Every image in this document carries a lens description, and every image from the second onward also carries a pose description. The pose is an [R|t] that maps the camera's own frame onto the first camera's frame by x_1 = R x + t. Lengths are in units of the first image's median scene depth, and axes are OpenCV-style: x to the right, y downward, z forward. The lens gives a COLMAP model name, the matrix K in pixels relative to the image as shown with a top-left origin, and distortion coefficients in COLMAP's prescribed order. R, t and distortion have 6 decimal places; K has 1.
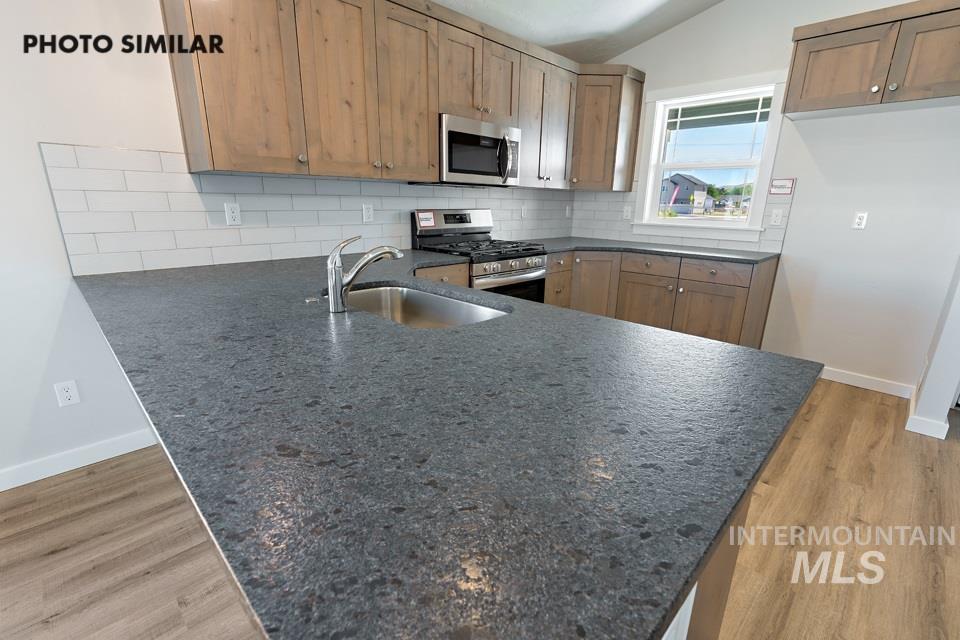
lens RADIAL K [[431.0, 0, 478.5], [0, 431.0, 330.5], [0, 0, 1]] dist [-0.000838, 0.000117]
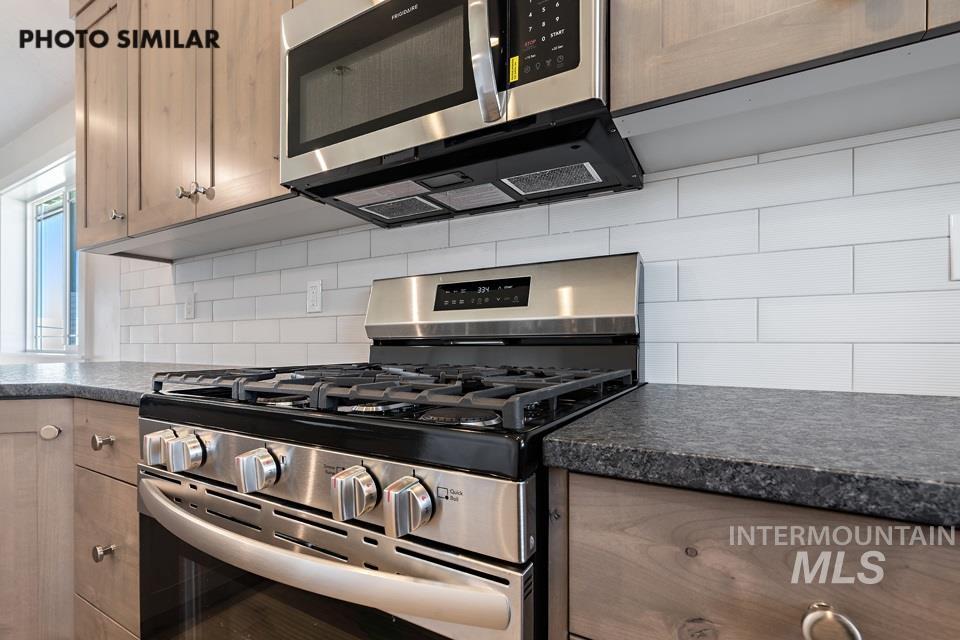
lens RADIAL K [[427.1, 0, 479.4], [0, 427.1, 348.7], [0, 0, 1]] dist [-0.005196, -0.000261]
pose [[0.274413, 0.001955, -0.961610, 0.287572], [-0.271415, 0.959497, -0.075502, -0.213736], [0.922514, 0.281714, 0.263829, 1.010245]]
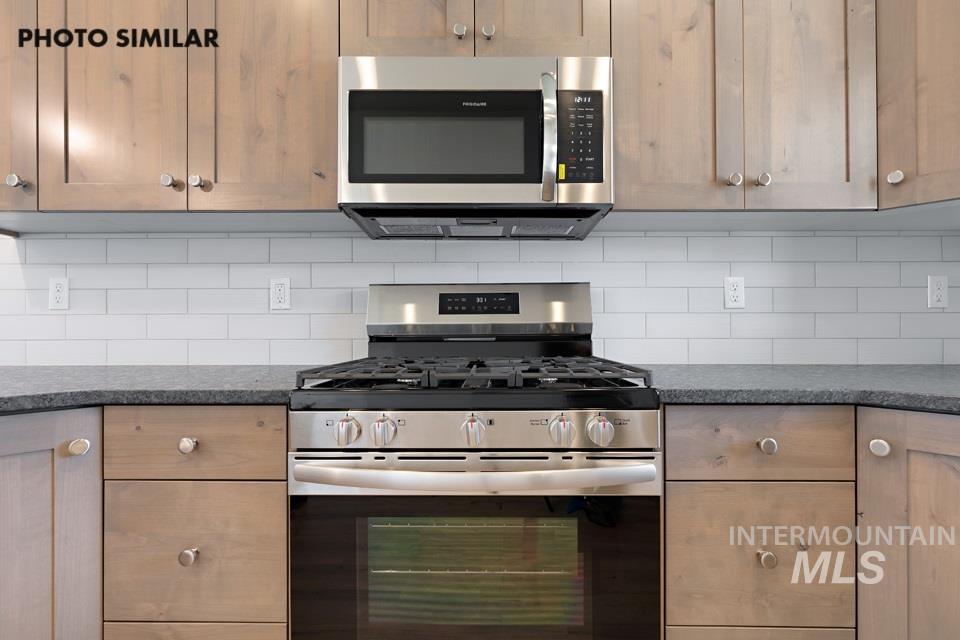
lens RADIAL K [[431.0, 0, 478.5], [0, 431.0, 330.5], [0, 0, 1]] dist [-0.000838, 0.000117]
pose [[0.705660, -0.010562, -0.708472, 0.283871], [-0.194008, 0.958797, -0.207532, -0.155719], [0.681472, 0.283897, 0.674536, 0.777543]]
